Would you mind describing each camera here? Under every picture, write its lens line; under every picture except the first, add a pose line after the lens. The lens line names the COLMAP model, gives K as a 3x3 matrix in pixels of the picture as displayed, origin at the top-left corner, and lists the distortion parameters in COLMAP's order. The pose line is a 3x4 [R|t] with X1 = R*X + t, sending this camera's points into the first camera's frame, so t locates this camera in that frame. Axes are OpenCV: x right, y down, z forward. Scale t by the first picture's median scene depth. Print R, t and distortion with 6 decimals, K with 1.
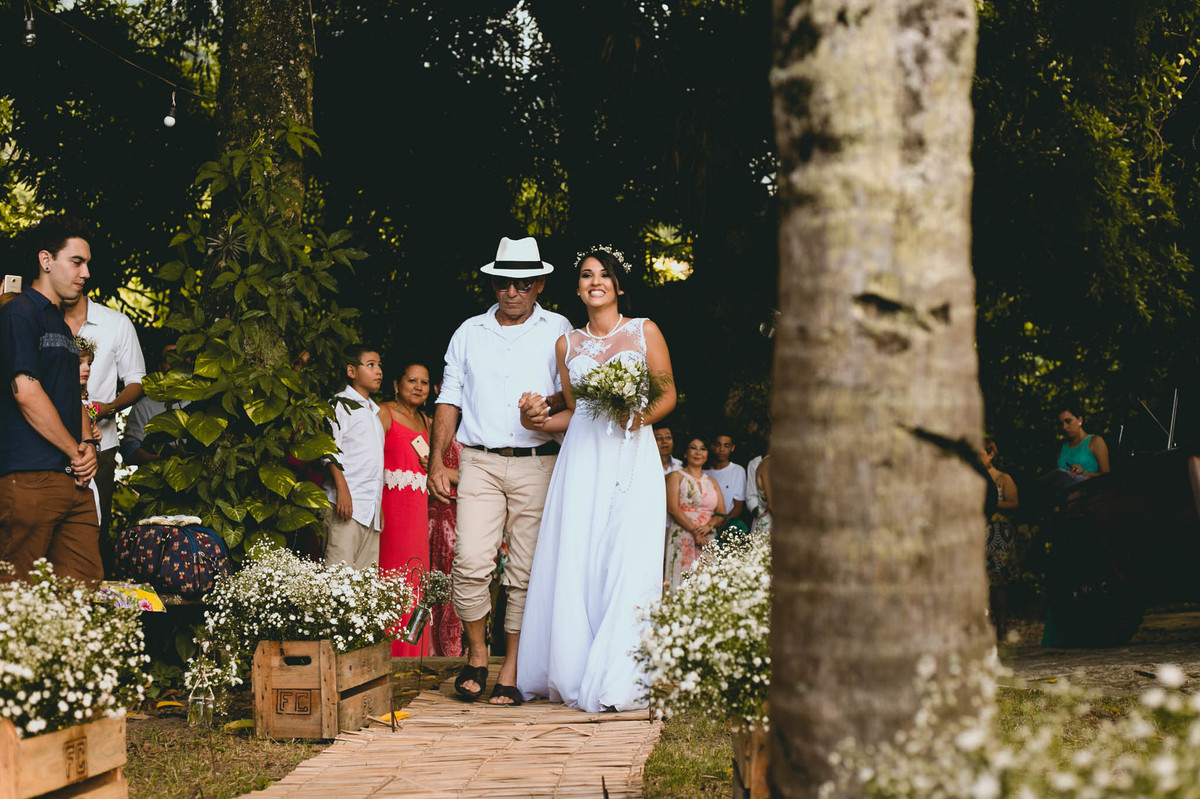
lens RADIAL K [[1729.6, 0, 600.0], [0, 1729.6, 399.5], [0, 0, 1]] dist [-0.086196, -0.148099]
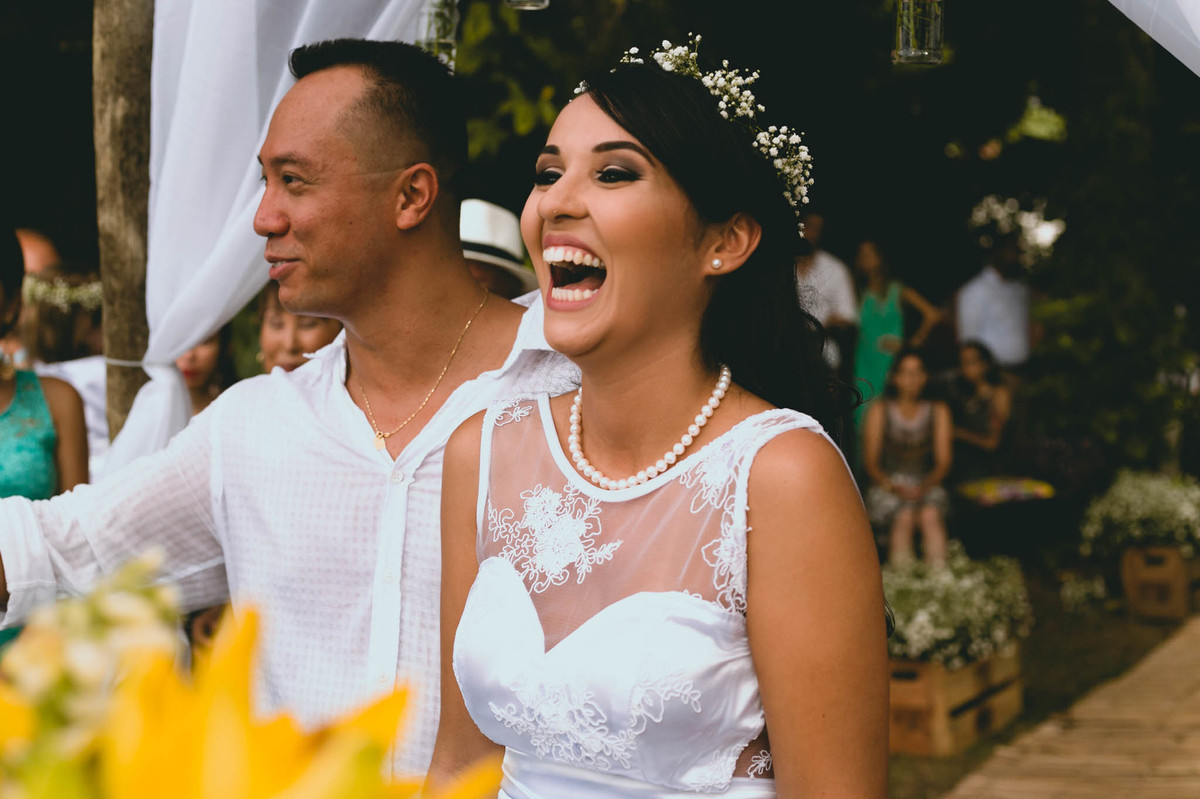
lens RADIAL K [[1742.9, 0, 600.0], [0, 1742.9, 399.5], [0, 0, 1]] dist [-0.058550, -0.078380]
pose [[0.864595, -0.021792, -0.501996, 0.120047], [0.096541, 0.987650, 0.123401, -0.170265], [0.493107, -0.155155, 0.856021, -0.307682]]
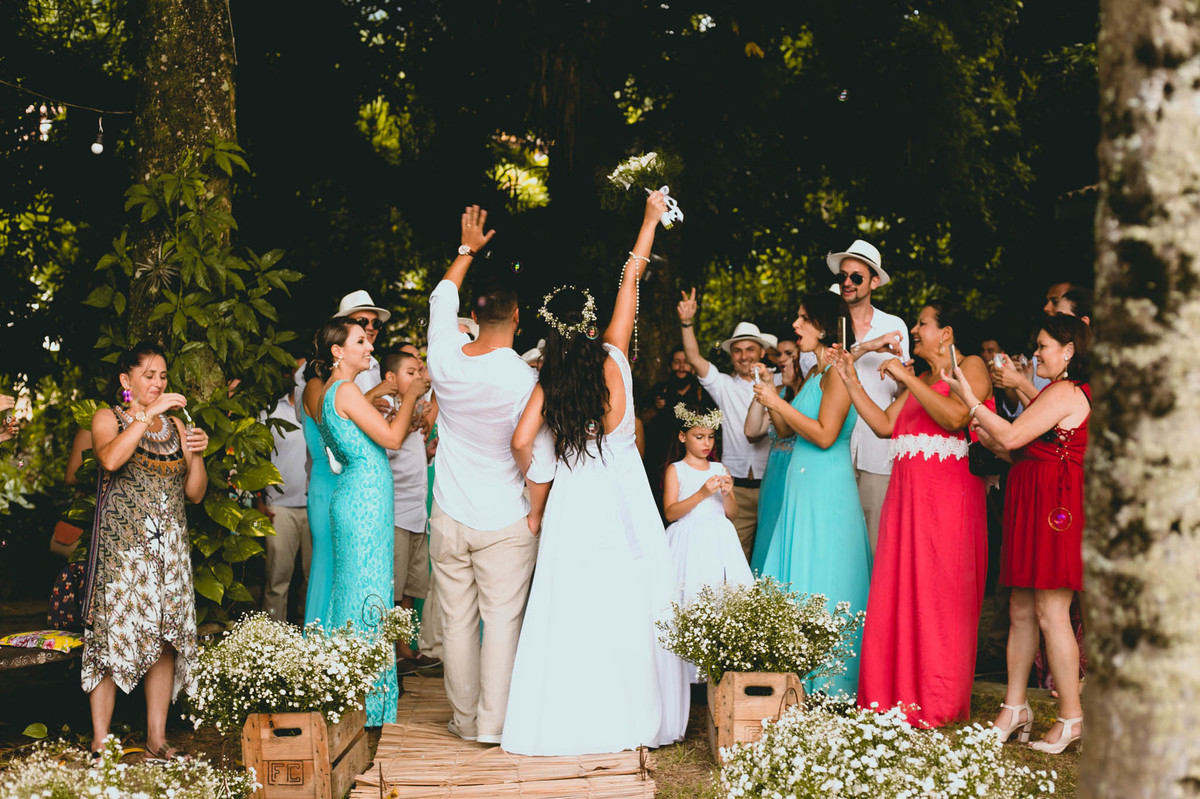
lens RADIAL K [[1729.6, 0, 600.0], [0, 1729.6, 399.5], [0, 0, 1]] dist [-0.086196, -0.148099]
pose [[0.993696, -0.025325, 0.109210, -0.099045], [0.016477, 0.996563, 0.081177, -0.119813], [-0.110891, -0.078866, 0.990698, 0.001850]]
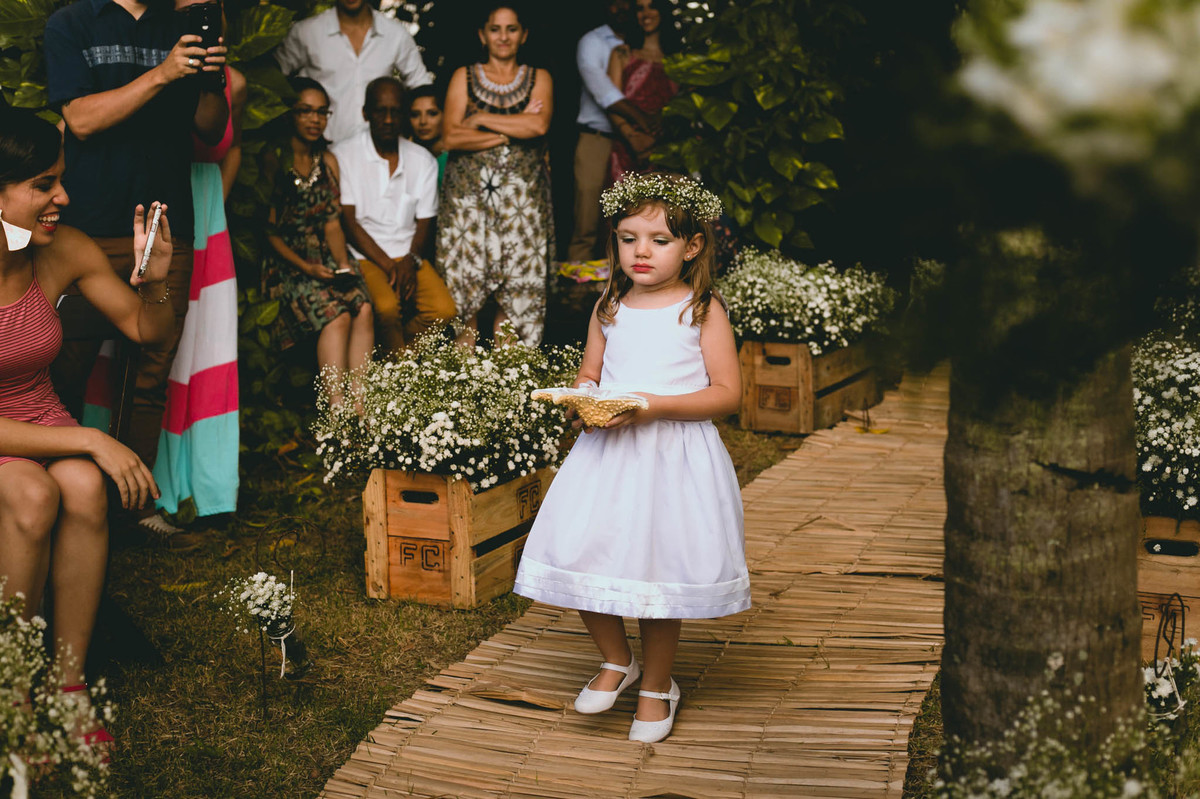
lens RADIAL K [[1742.9, 0, 600.0], [0, 1742.9, 399.5], [0, 0, 1]] dist [-0.058550, -0.078380]
pose [[0.940143, 0.059235, -0.335593, 0.086868], [0.026342, 0.969199, 0.244865, -0.094867], [0.339761, -0.239048, 0.909625, -0.037423]]
